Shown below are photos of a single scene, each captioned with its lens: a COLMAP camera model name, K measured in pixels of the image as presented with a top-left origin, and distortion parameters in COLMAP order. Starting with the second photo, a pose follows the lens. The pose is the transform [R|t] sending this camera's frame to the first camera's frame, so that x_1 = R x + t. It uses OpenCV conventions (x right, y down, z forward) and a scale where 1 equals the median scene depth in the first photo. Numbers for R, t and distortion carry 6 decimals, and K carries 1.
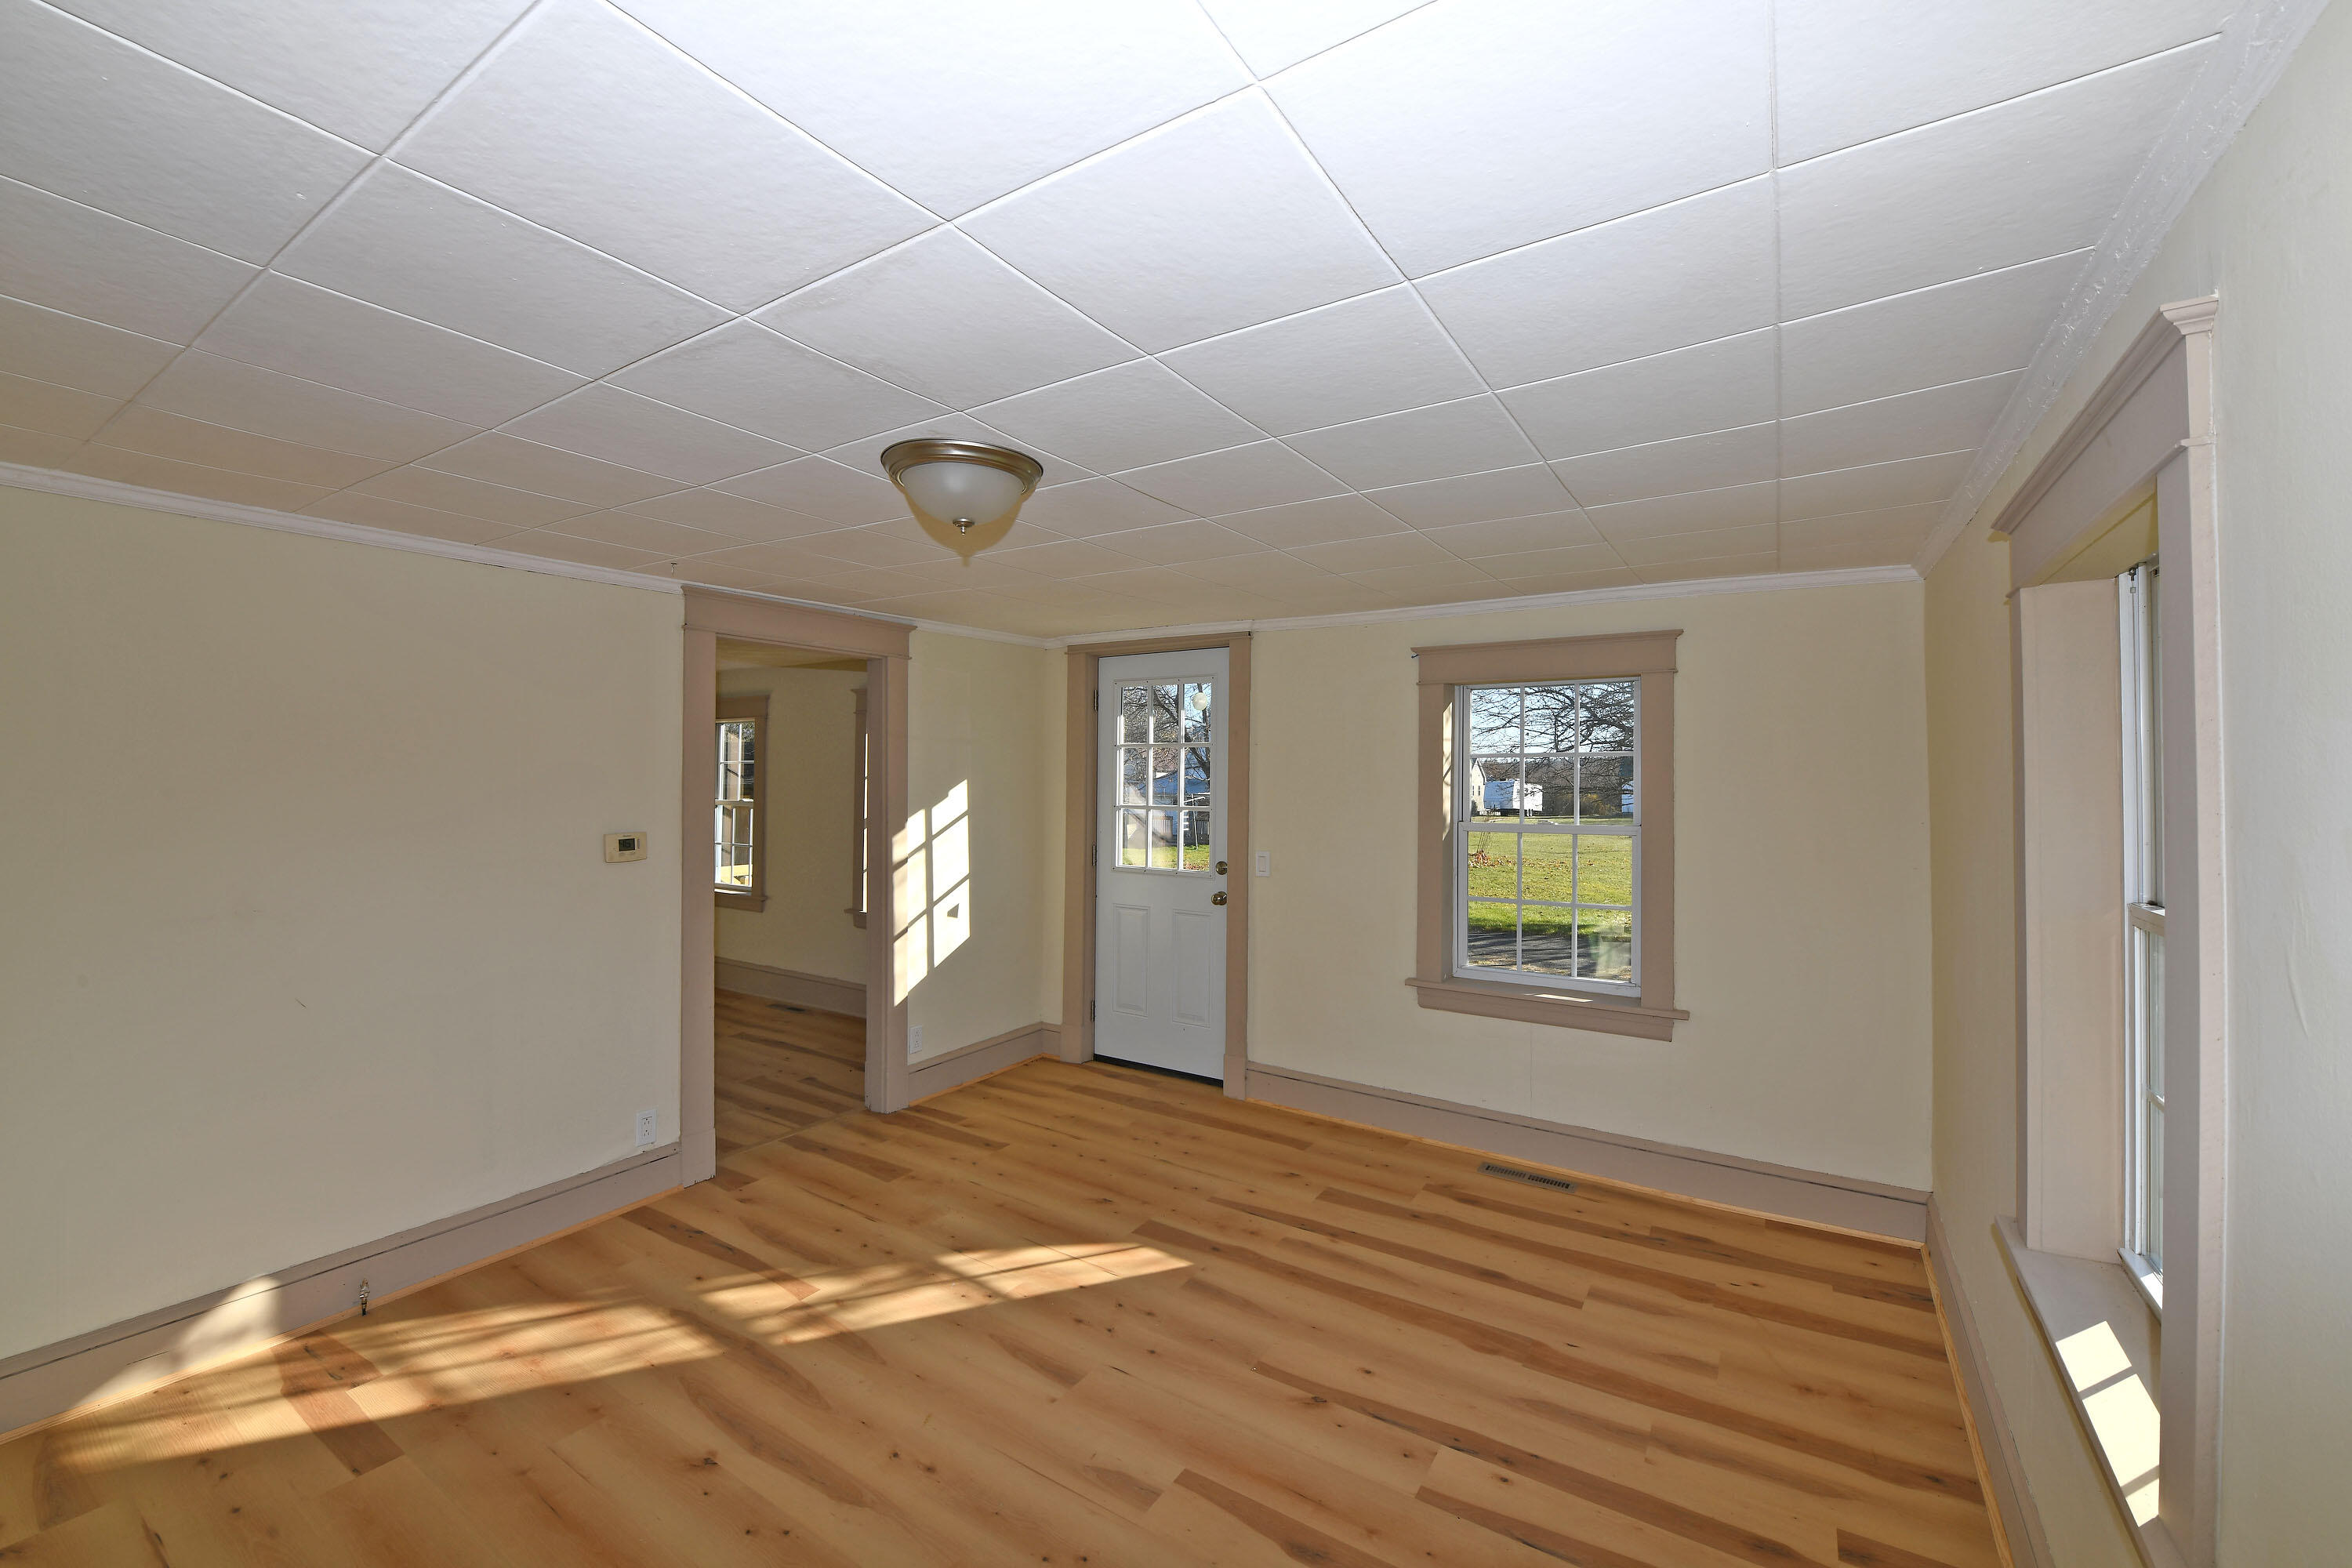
lens RADIAL K [[939.5, 0, 1194.7], [0, 939.5, 782.1], [0, 0, 1]] dist [-0.009757, -0.003719]
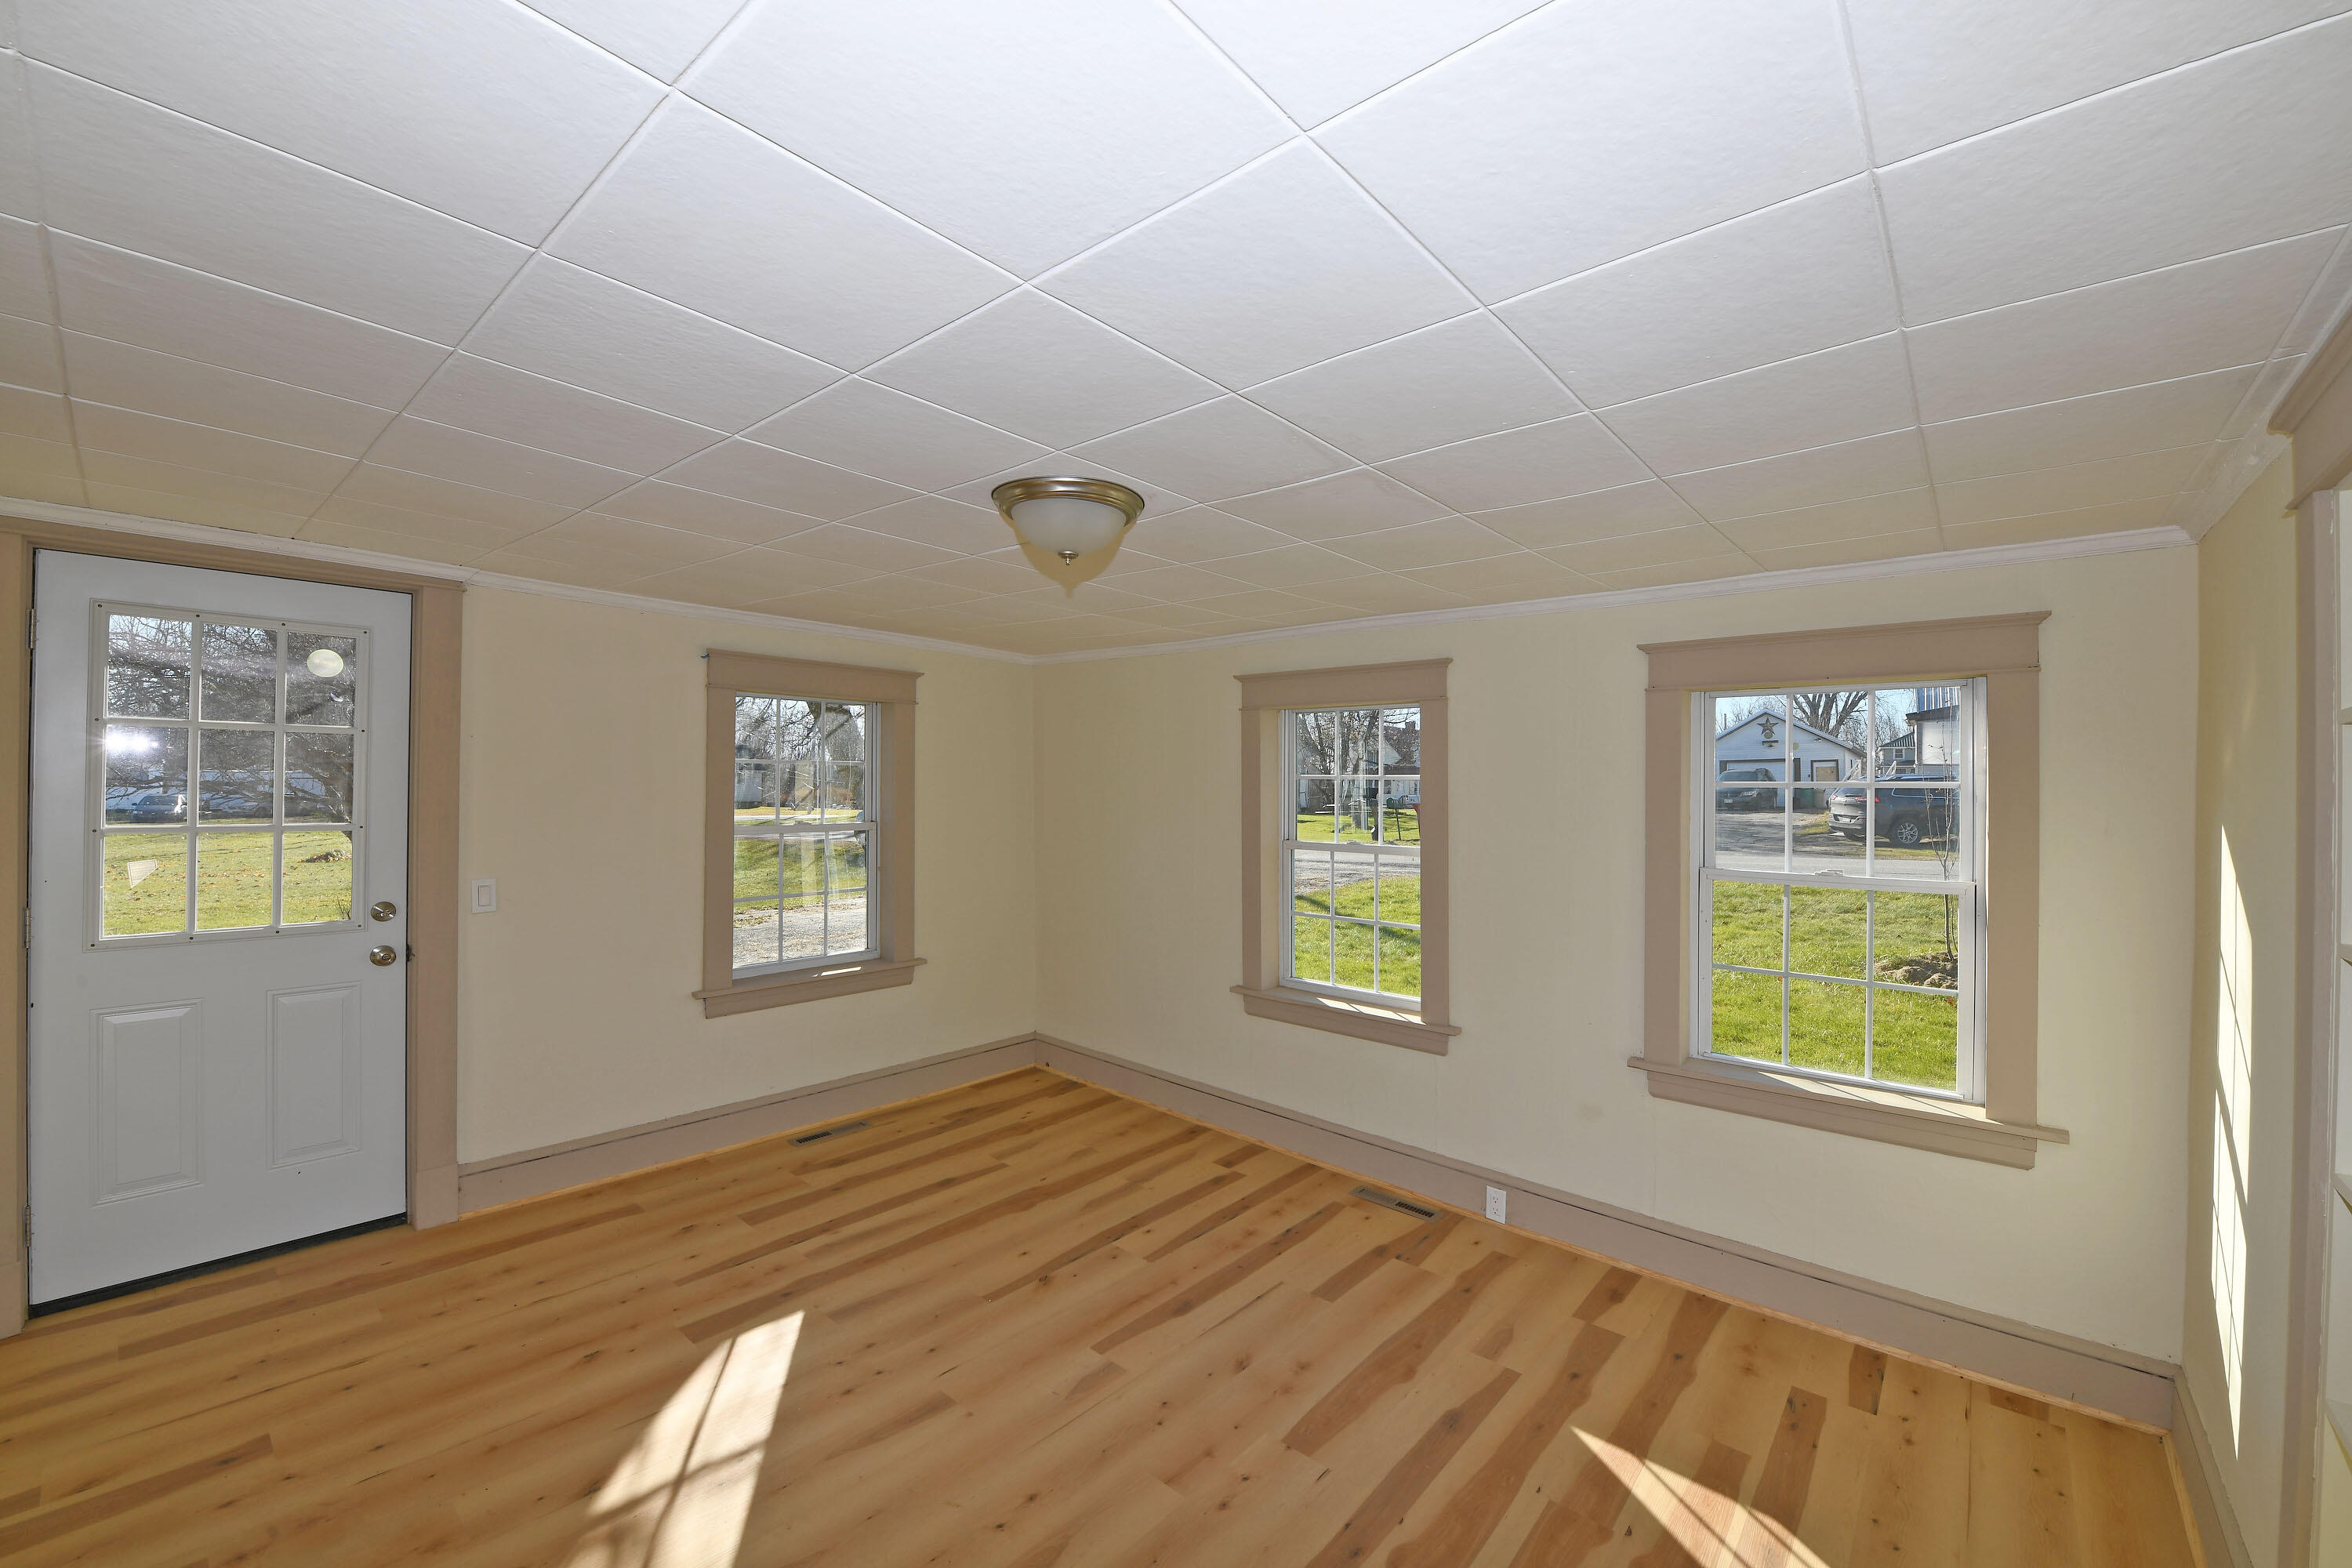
lens RADIAL K [[939.5, 0, 1194.7], [0, 939.5, 782.1], [0, 0, 1]] dist [-0.009757, -0.003719]
pose [[0.142454, -0.002568, 0.989798, -0.749696], [-0.012802, 0.999908, 0.004436, -0.019126], [-0.989719, -0.013303, 0.142408, 0.421093]]
